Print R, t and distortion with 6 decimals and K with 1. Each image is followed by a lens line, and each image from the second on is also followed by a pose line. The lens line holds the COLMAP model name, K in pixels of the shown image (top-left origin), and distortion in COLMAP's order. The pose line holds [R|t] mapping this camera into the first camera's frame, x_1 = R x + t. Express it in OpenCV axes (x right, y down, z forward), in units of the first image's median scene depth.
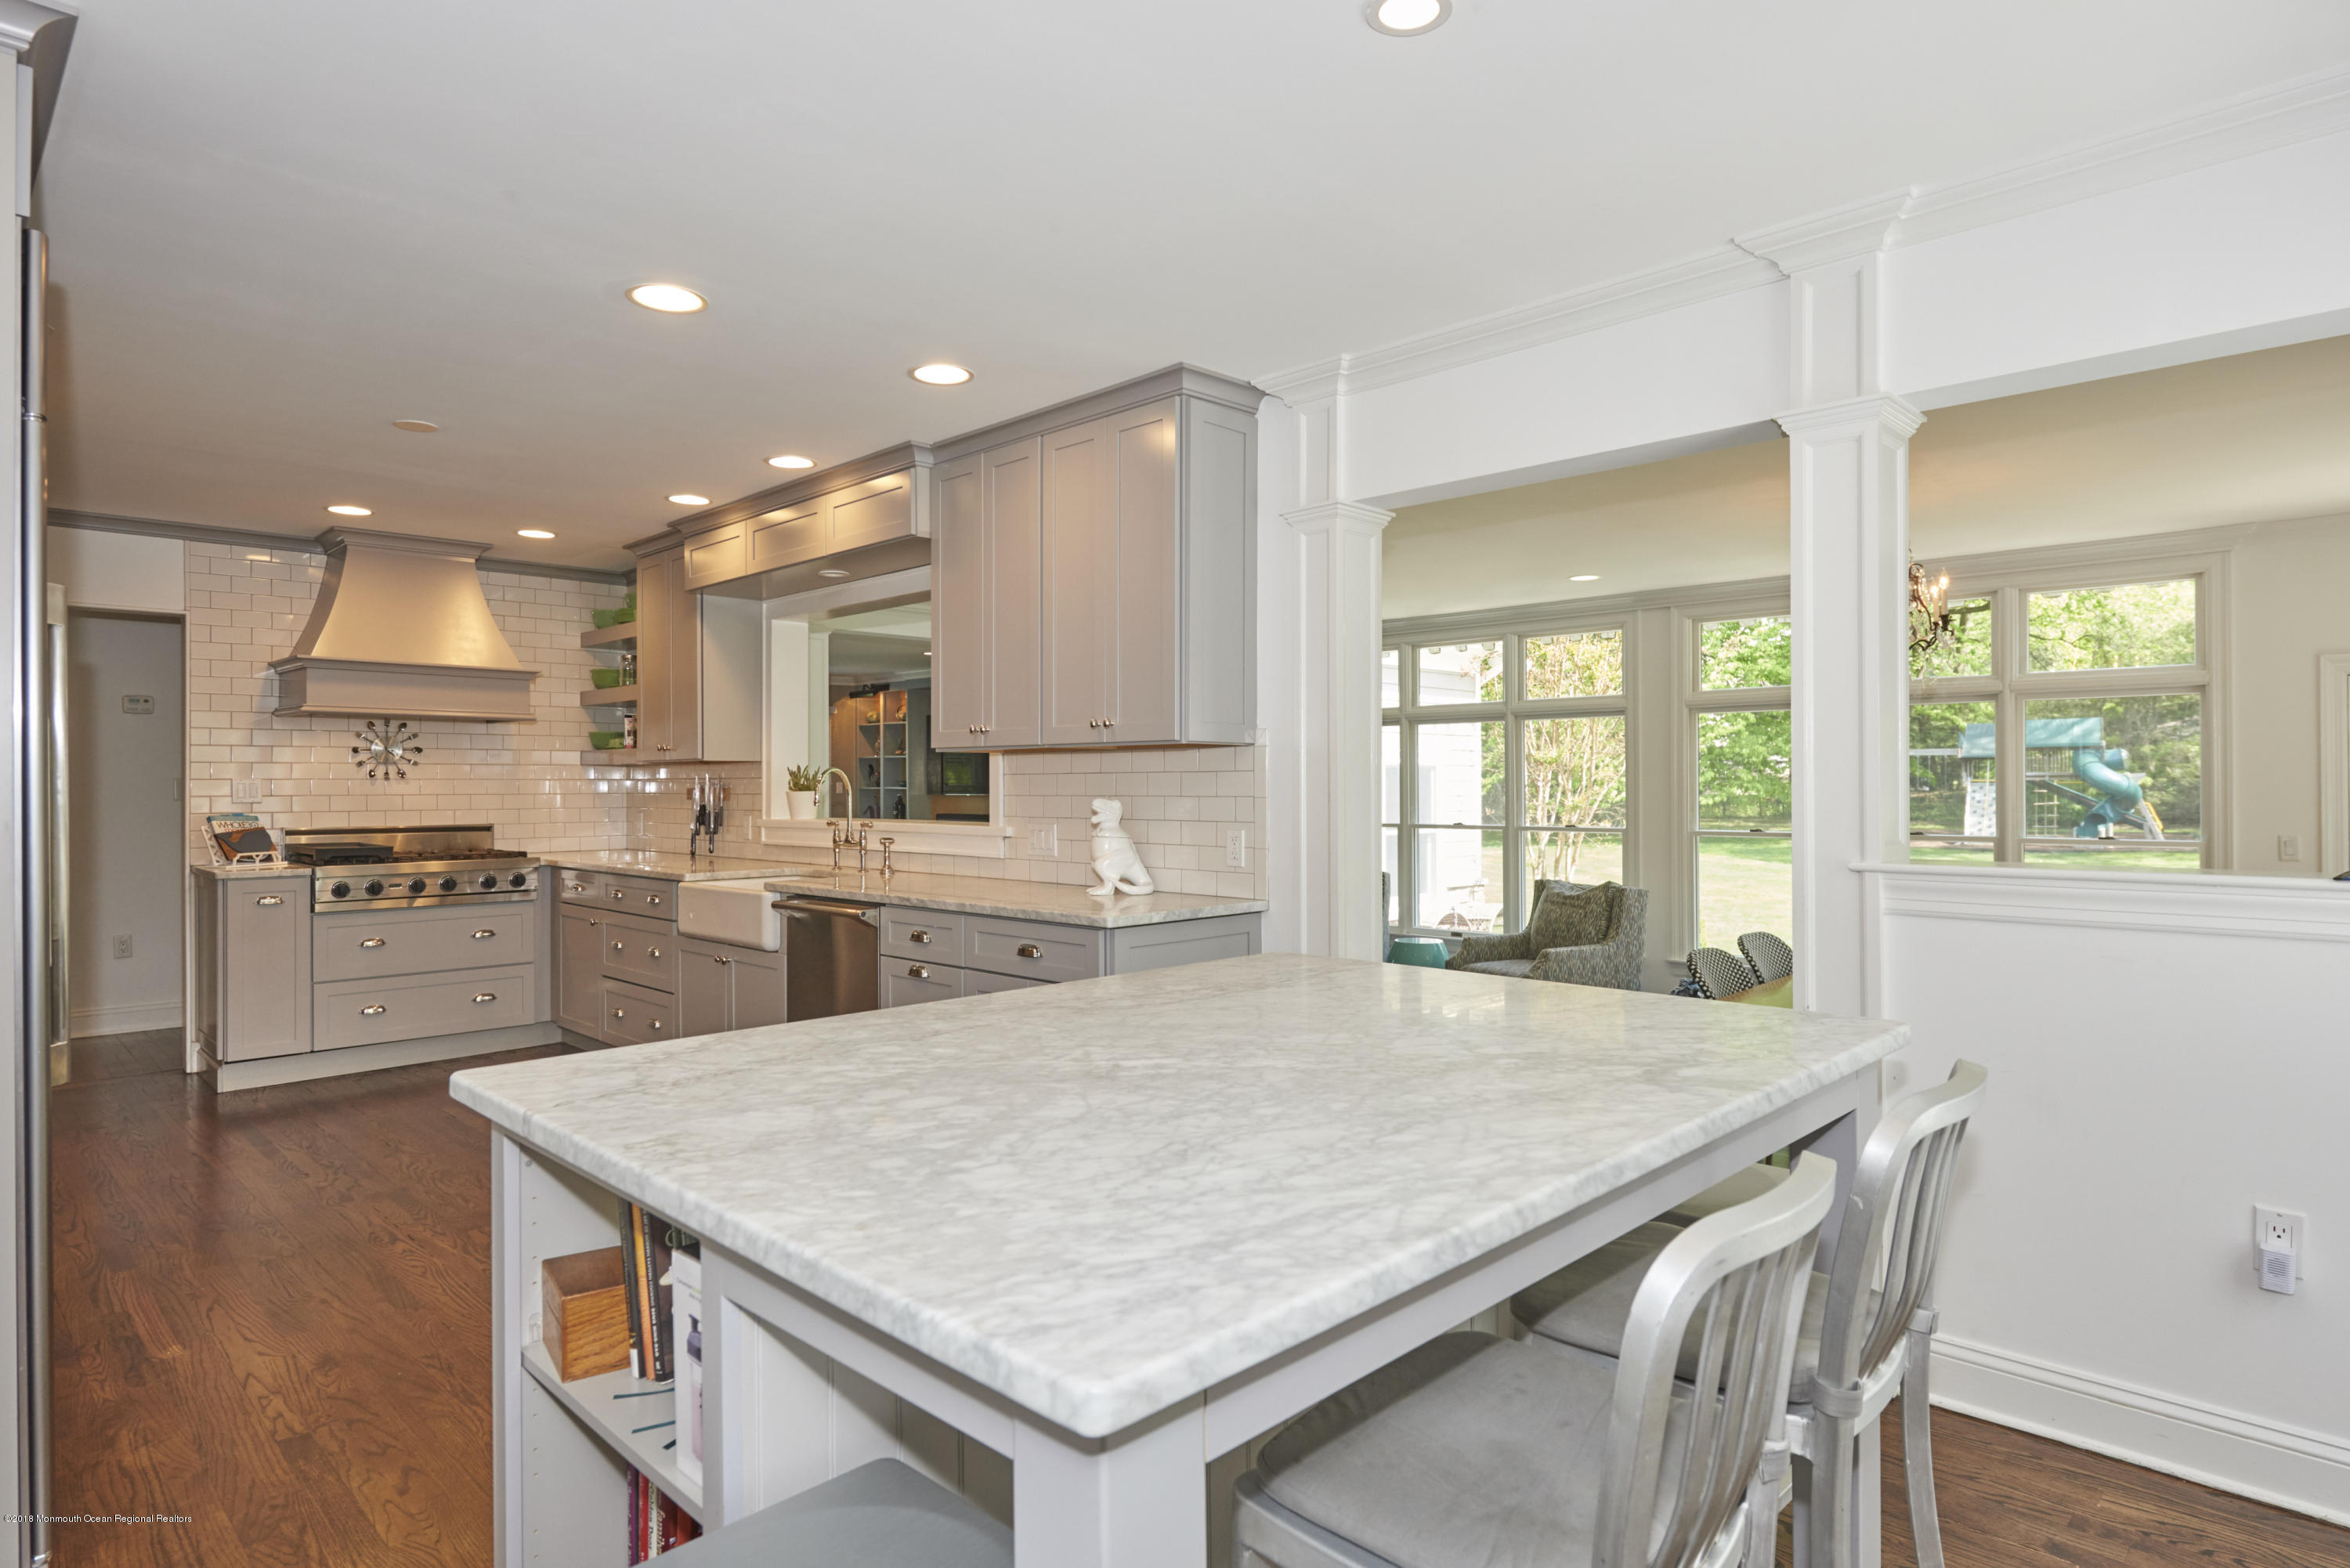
lens RADIAL K [[1278.6, 0, 1167.0], [0, 1278.6, 780.3], [0, 0, 1]] dist [-0.006930, -0.004355]
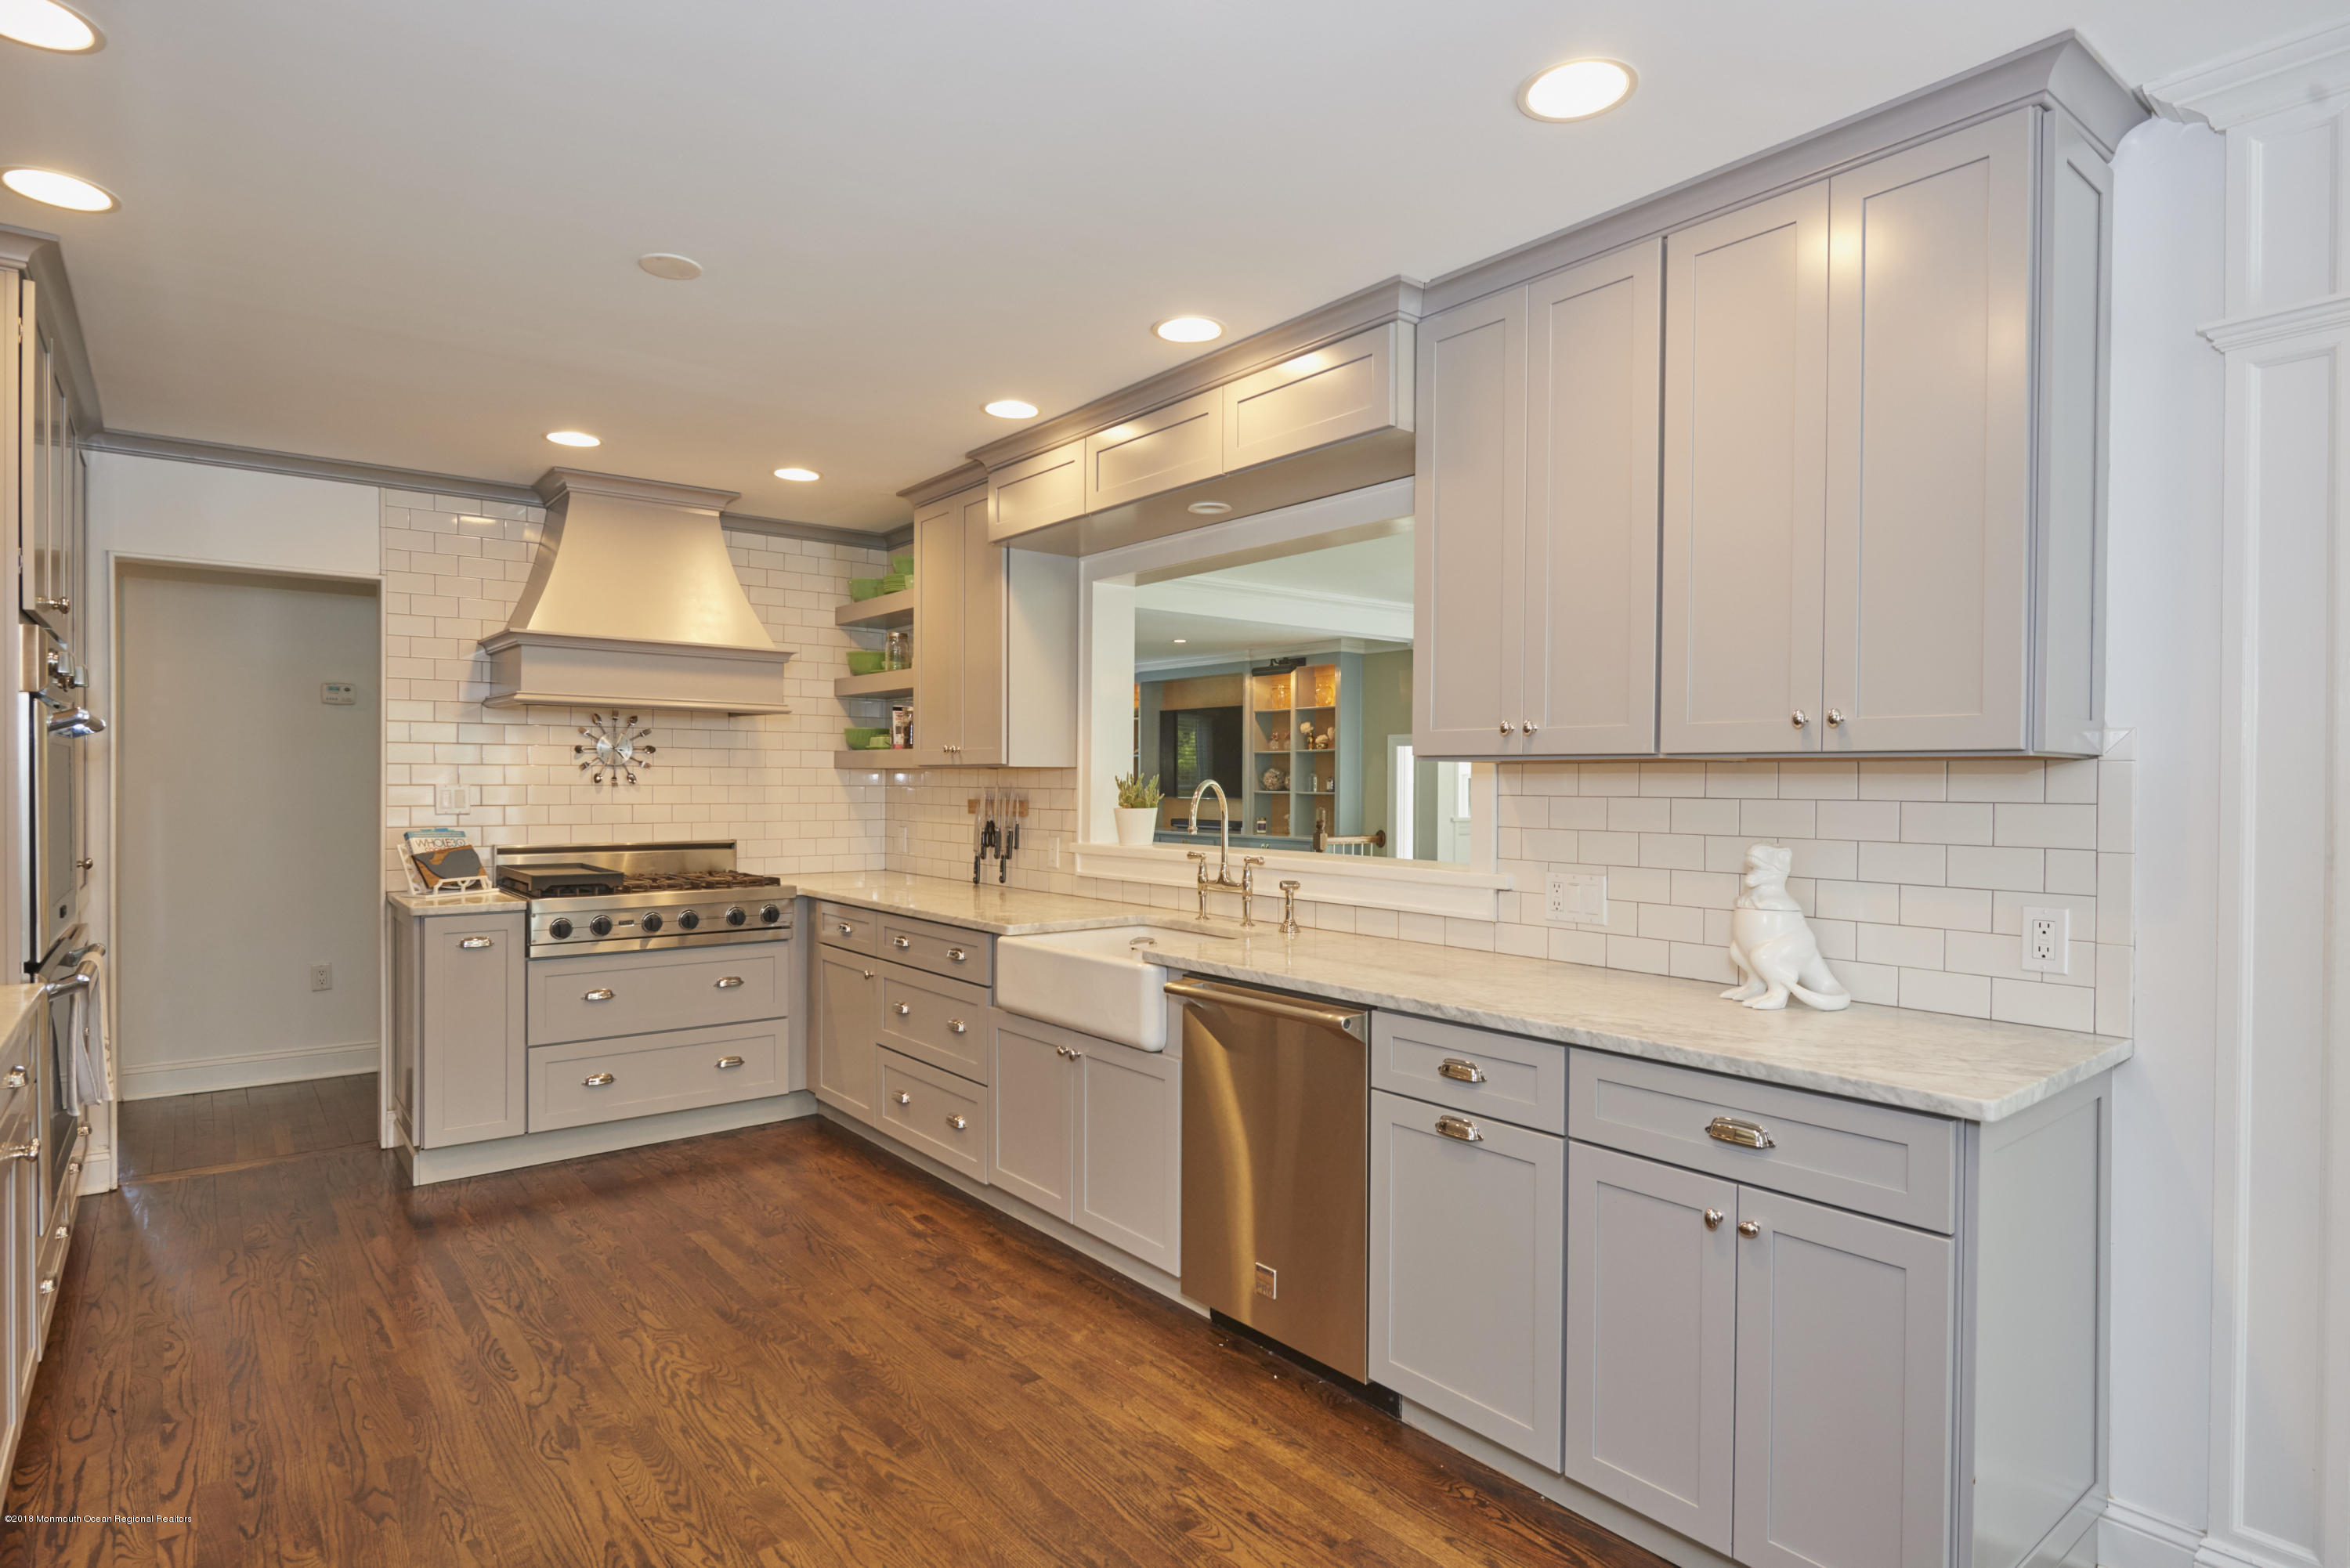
lens RADIAL K [[1278.6, 0, 1184.5], [0, 1278.6, 790.8], [0, 0, 1]] dist [-0.006930, -0.004355]
pose [[0.992767, 0.009119, -0.119710, -0.170218], [-0.007812, 0.999905, 0.011379, -0.010569], [0.119802, -0.010362, 0.992744, 0.260773]]
